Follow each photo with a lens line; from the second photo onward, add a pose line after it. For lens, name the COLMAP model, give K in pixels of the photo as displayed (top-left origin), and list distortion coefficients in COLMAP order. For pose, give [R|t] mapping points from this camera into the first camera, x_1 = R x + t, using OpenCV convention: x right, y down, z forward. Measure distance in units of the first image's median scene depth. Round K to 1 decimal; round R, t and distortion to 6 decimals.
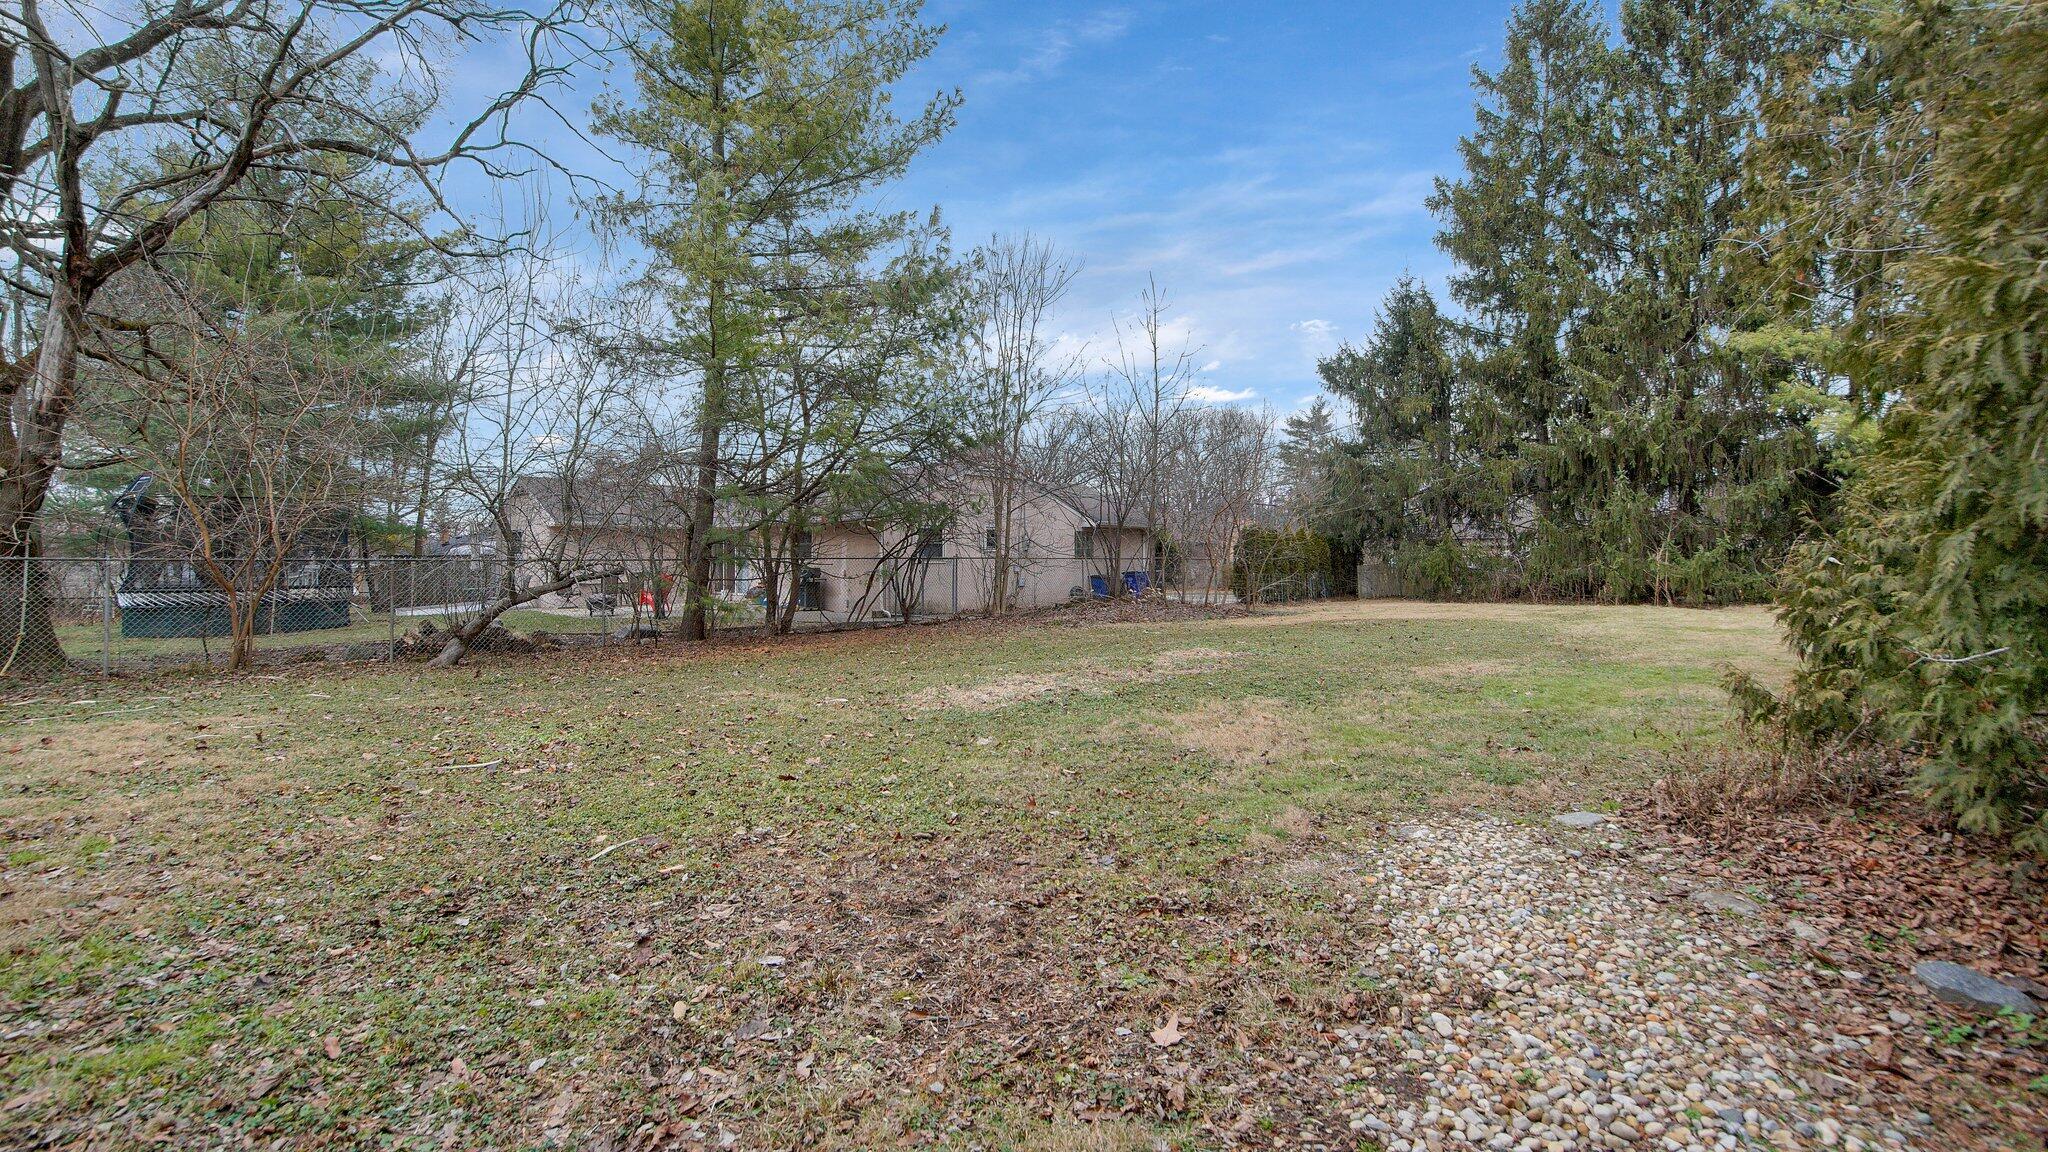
lens RADIAL K [[826.0, 0, 1024.2], [0, 826.0, 575.4], [0, 0, 1]] dist [-0.000071, -0.000054]
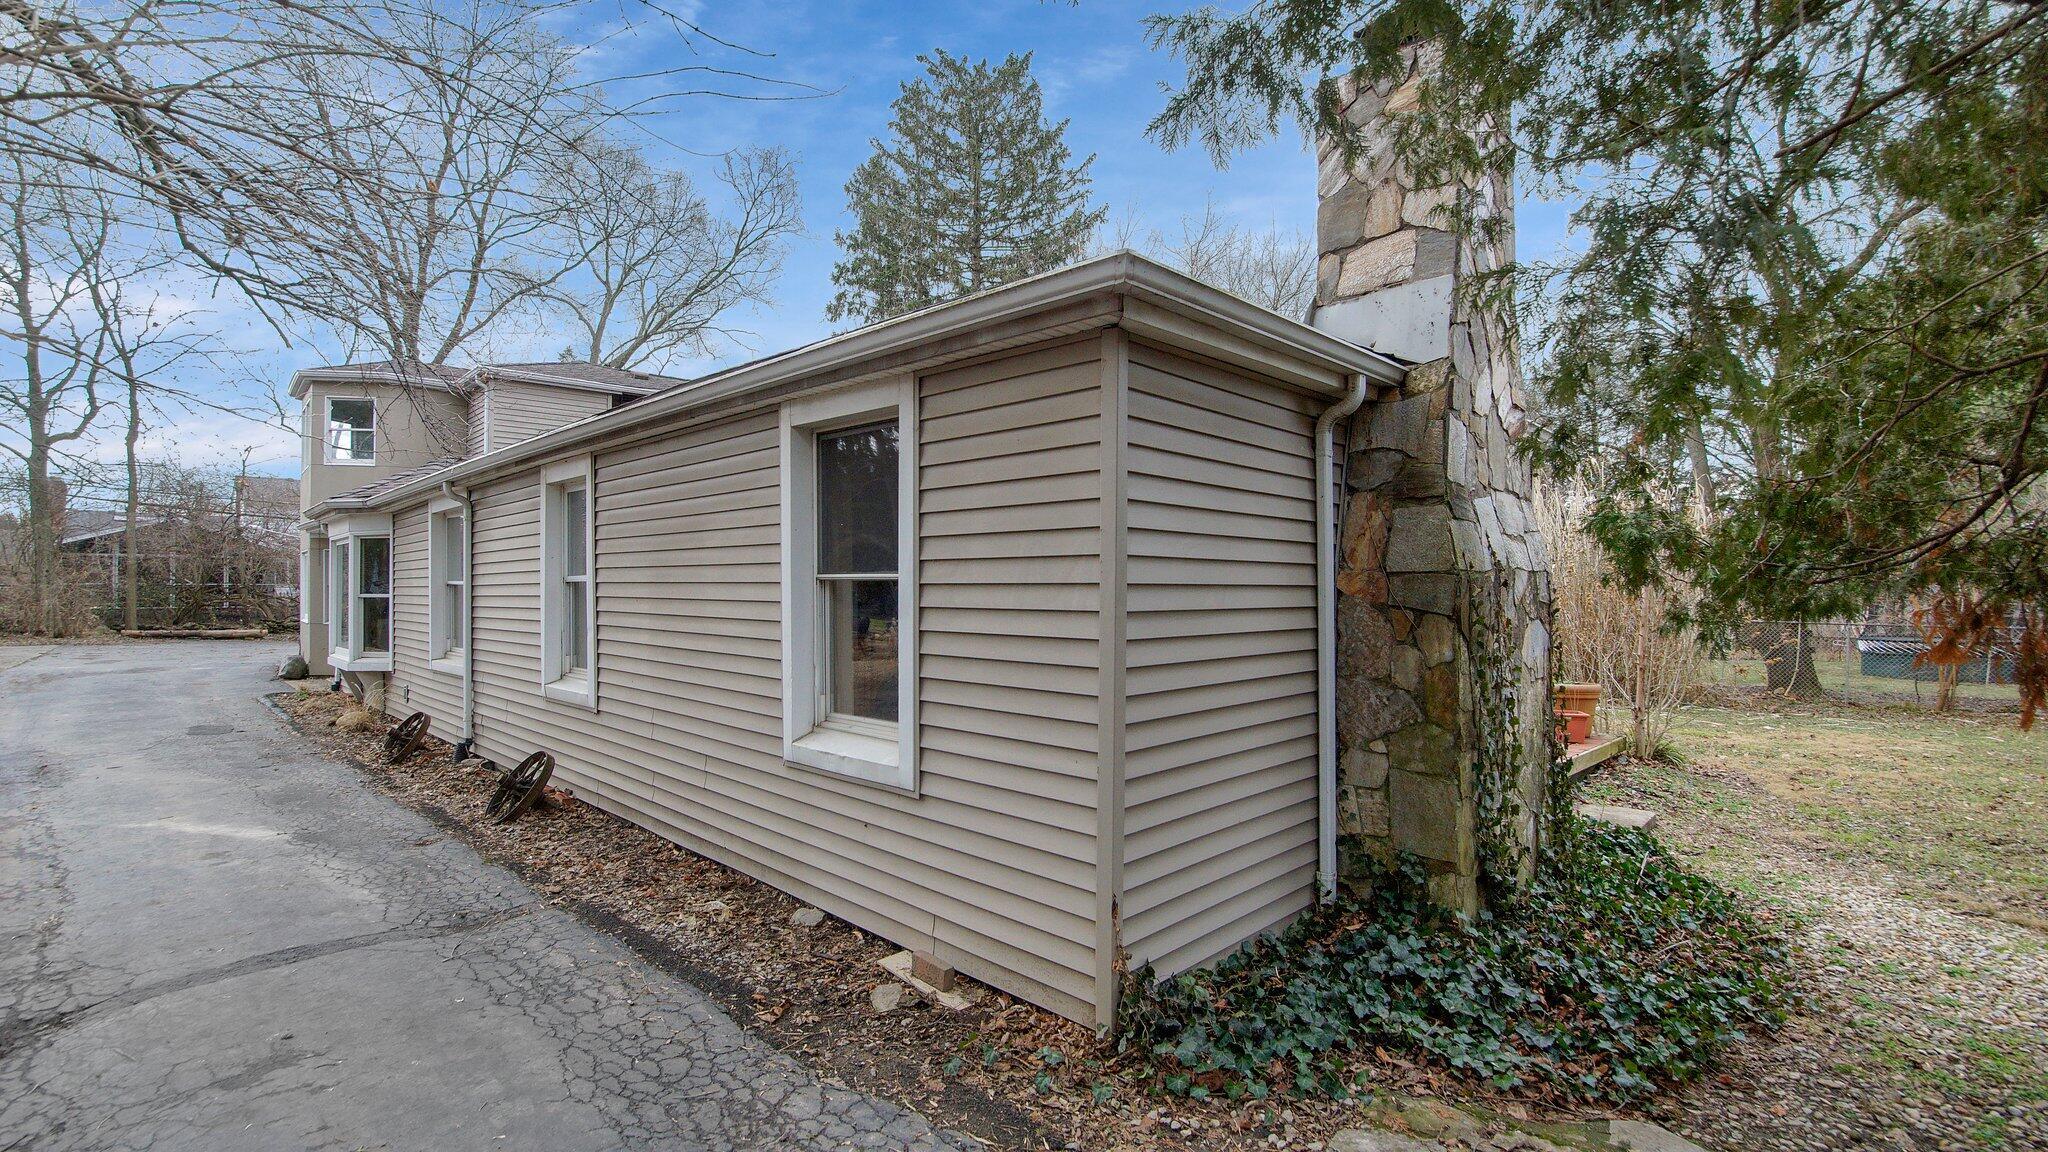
lens RADIAL K [[923.5, 0, 1024.0], [0, 923.5, 587.8], [0, 0, 1]] dist [-0.000852, -0.000164]
pose [[-0.001063, -0.008283, -0.999965, 0.392604], [-0.011823, 0.999896, -0.008269, -0.039086], [0.999930, 0.011814, -0.001161, -0.340645]]
